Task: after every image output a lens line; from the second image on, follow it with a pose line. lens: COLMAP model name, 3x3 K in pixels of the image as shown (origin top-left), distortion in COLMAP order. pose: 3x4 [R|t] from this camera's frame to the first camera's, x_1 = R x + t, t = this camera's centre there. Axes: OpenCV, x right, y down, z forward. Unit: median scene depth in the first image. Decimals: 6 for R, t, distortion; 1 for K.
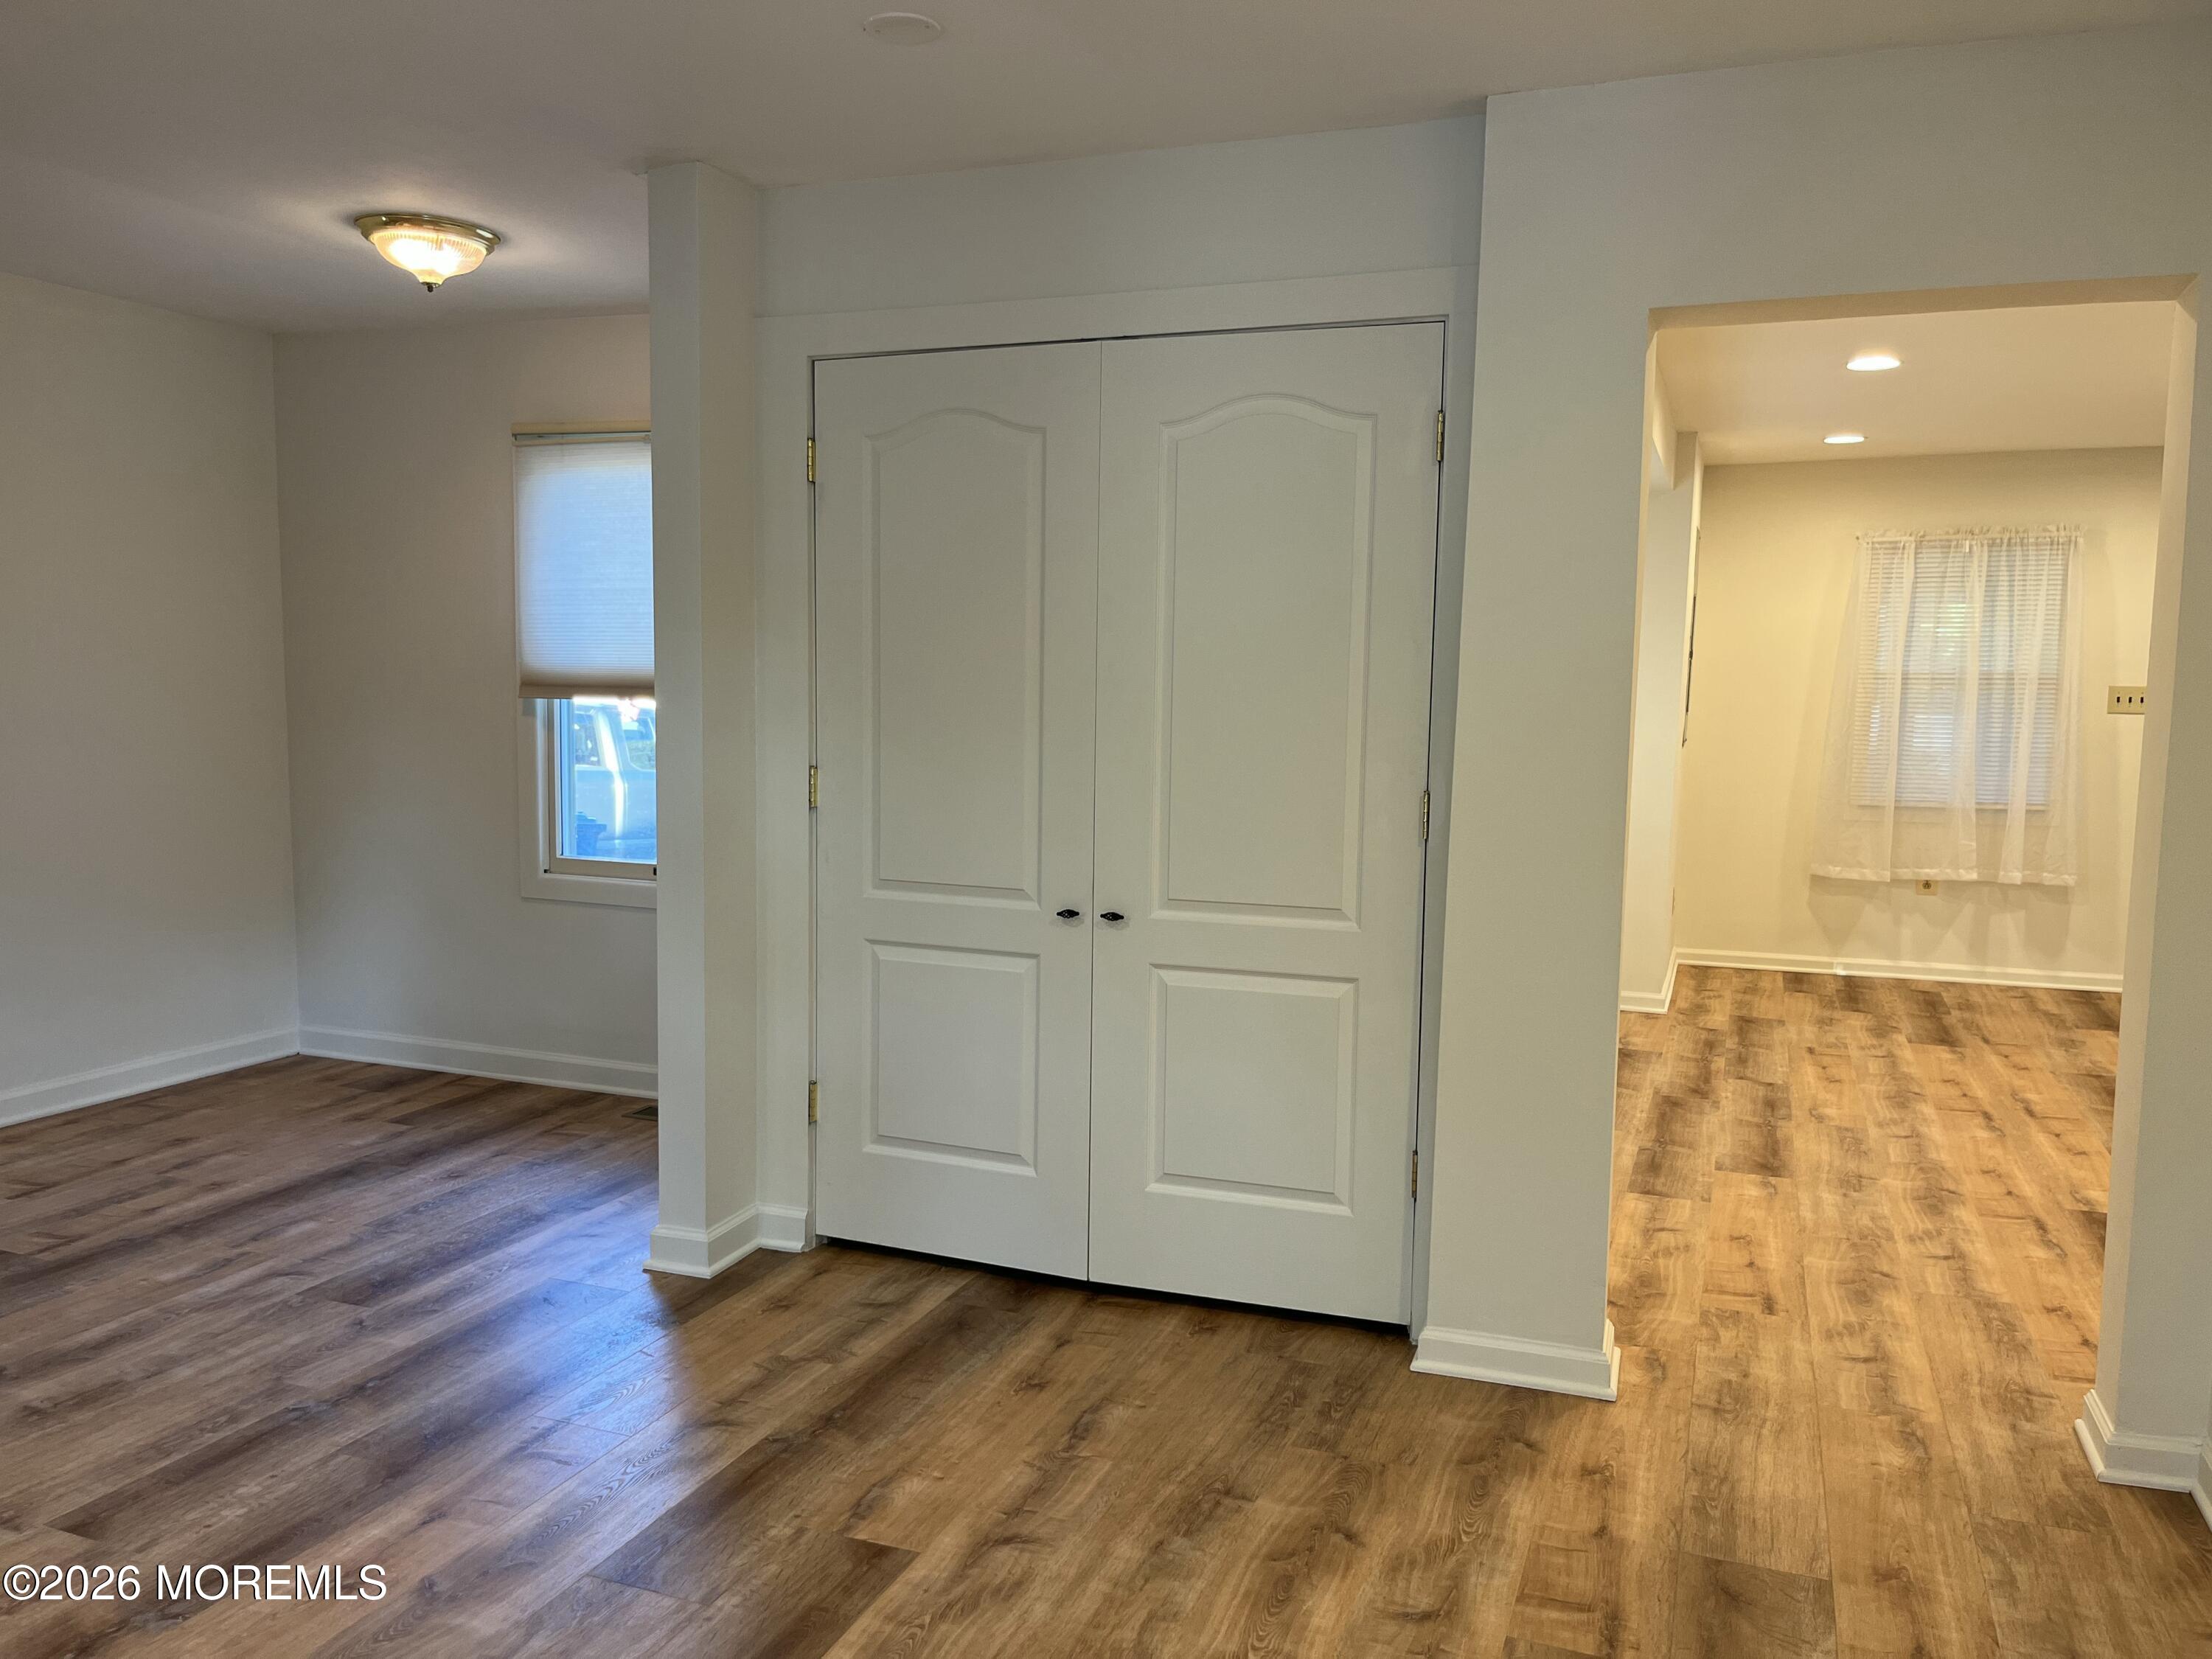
lens RADIAL K [[1715.2, 0, 1094.7], [0, 1715.2, 842.7], [0, 0, 1]] dist [0.090741, -0.089572]
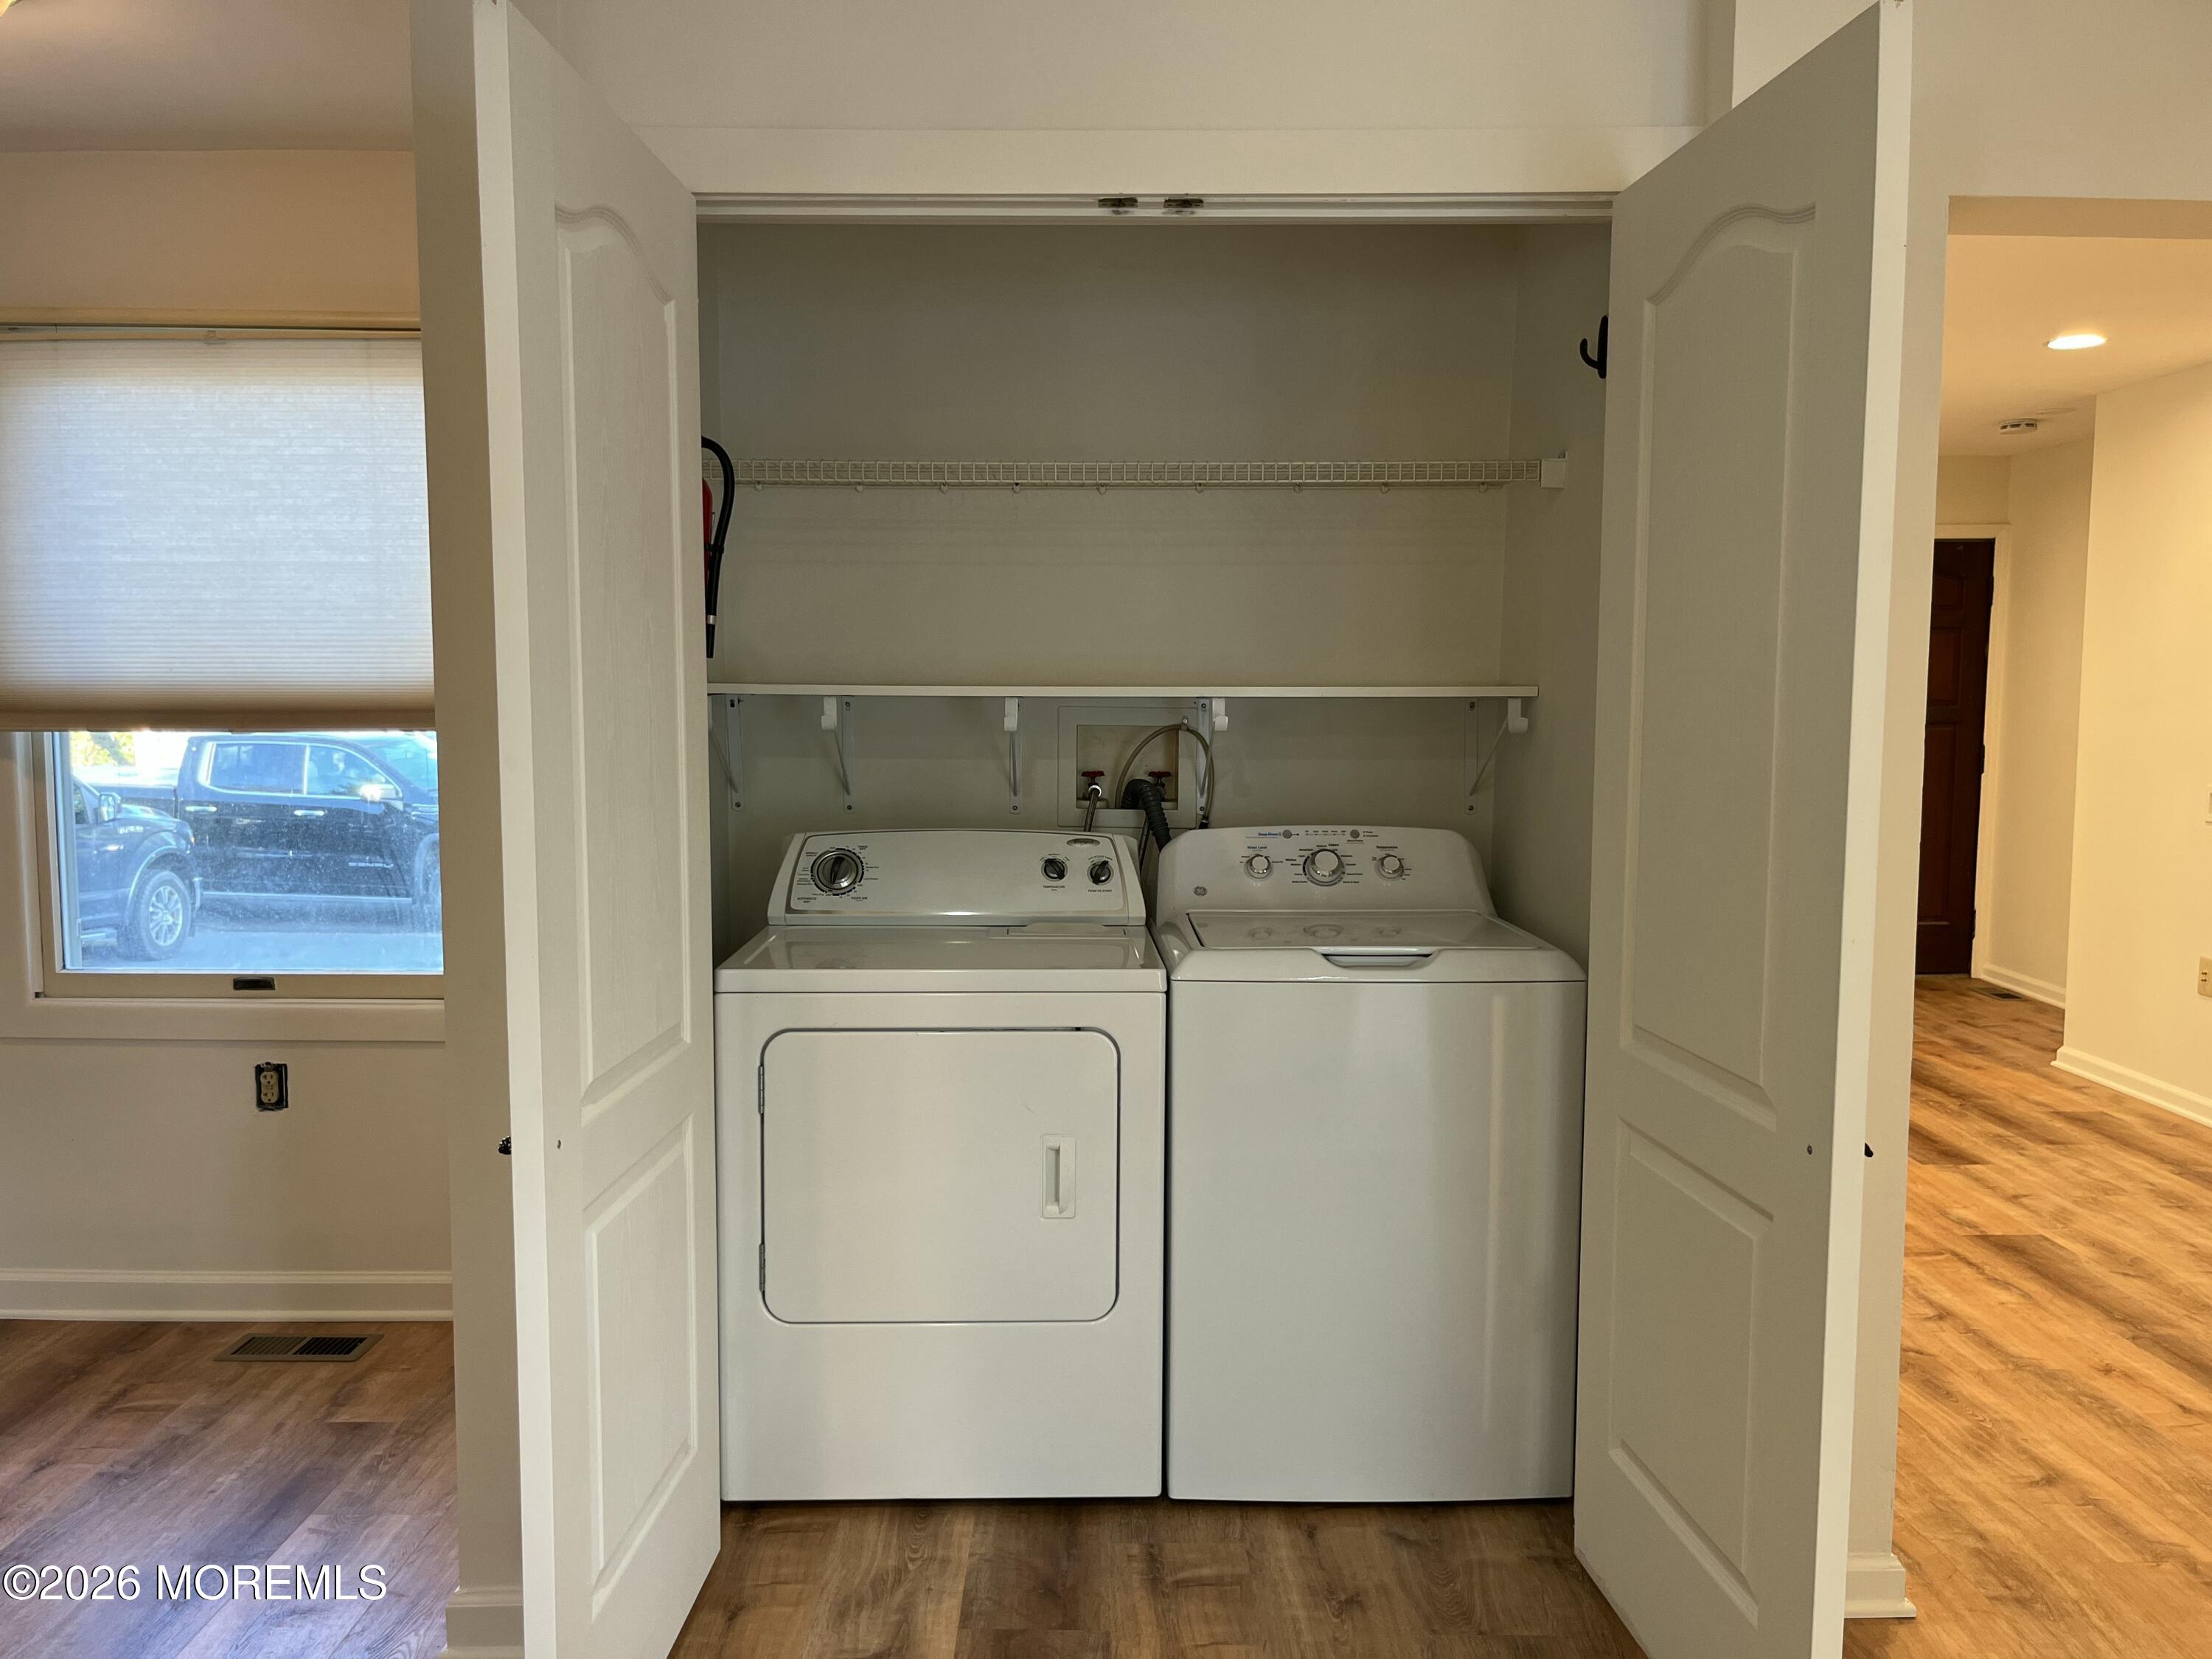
lens RADIAL K [[1755.9, 0, 1106.2], [0, 1755.9, 827.7], [0, 0, 1]] dist [0.045234, -0.031877]
pose [[0.930679, -0.042250, 0.363389, -0.203228], [0.046506, 0.998914, -0.002967, -0.028540], [-0.362869, 0.019661, 0.931633, 0.252214]]
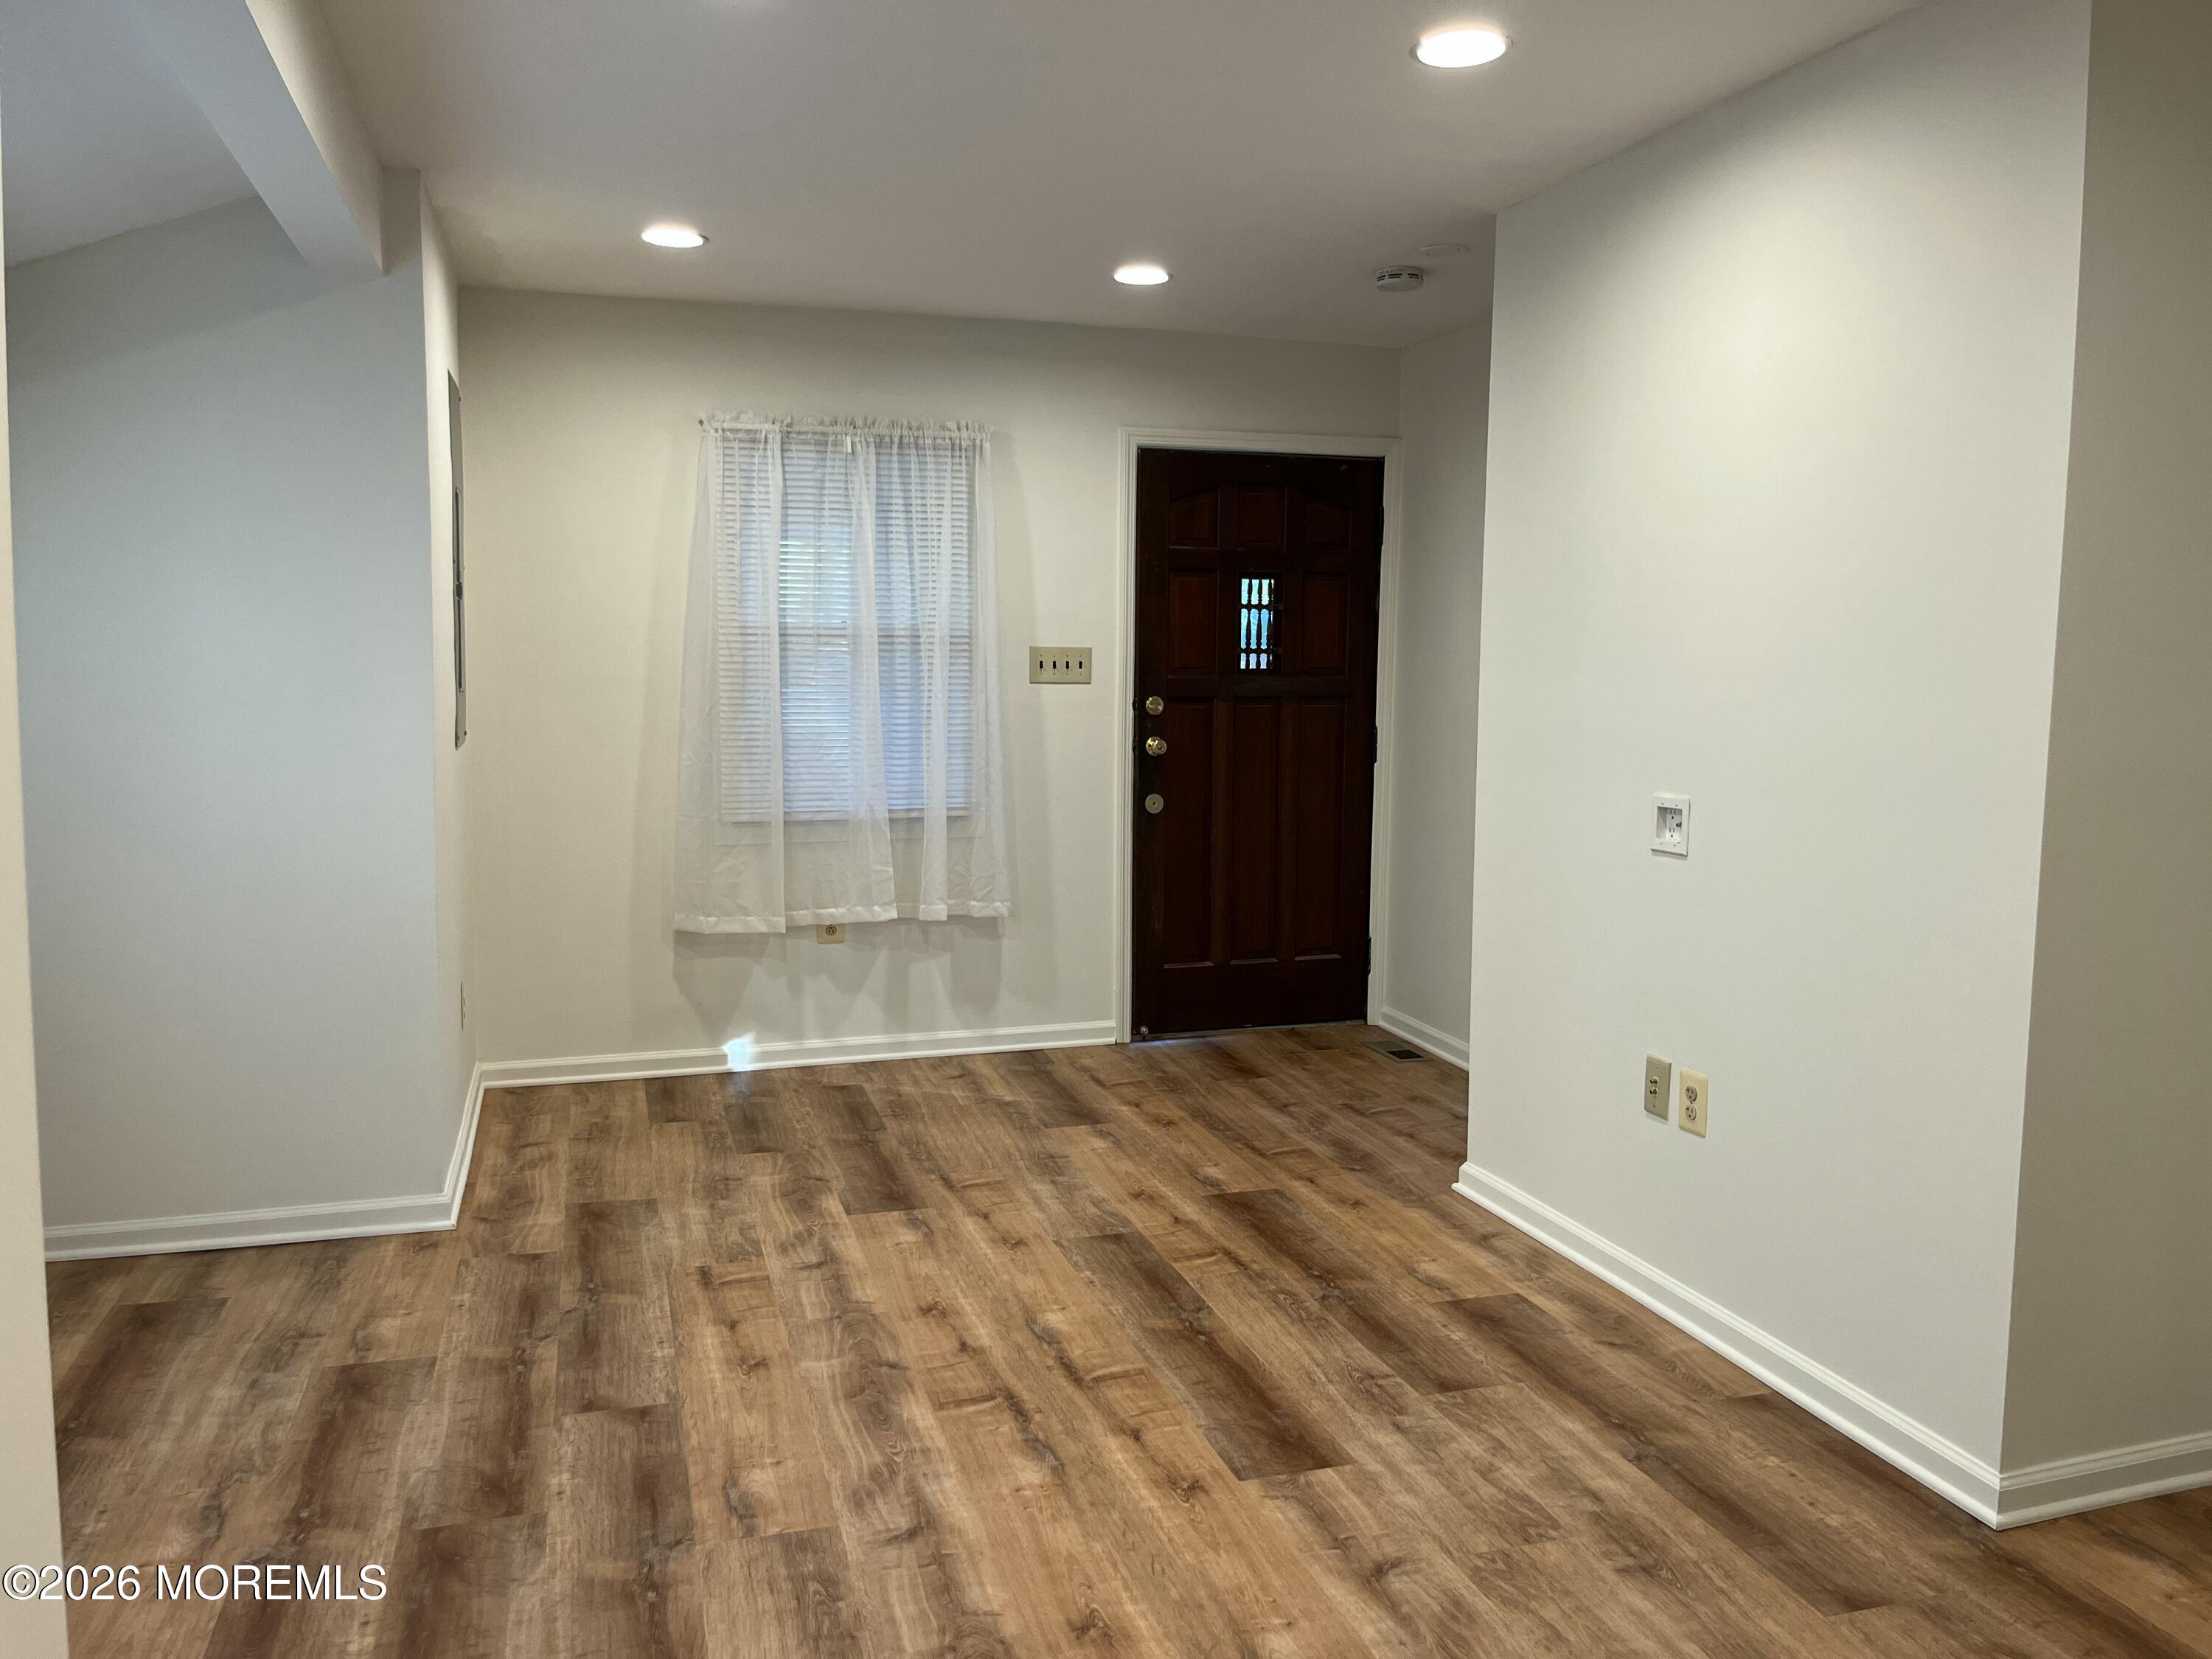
lens RADIAL K [[1715.2, 0, 1117.9], [0, 1715.2, 843.1], [0, 0, 1]] dist [0.090741, -0.089572]
pose [[0.790199, -0.073324, 0.608449, 0.242276], [0.063760, 0.997265, 0.037374, -0.047369], [-0.609525, 0.009262, 0.792713, 0.614252]]
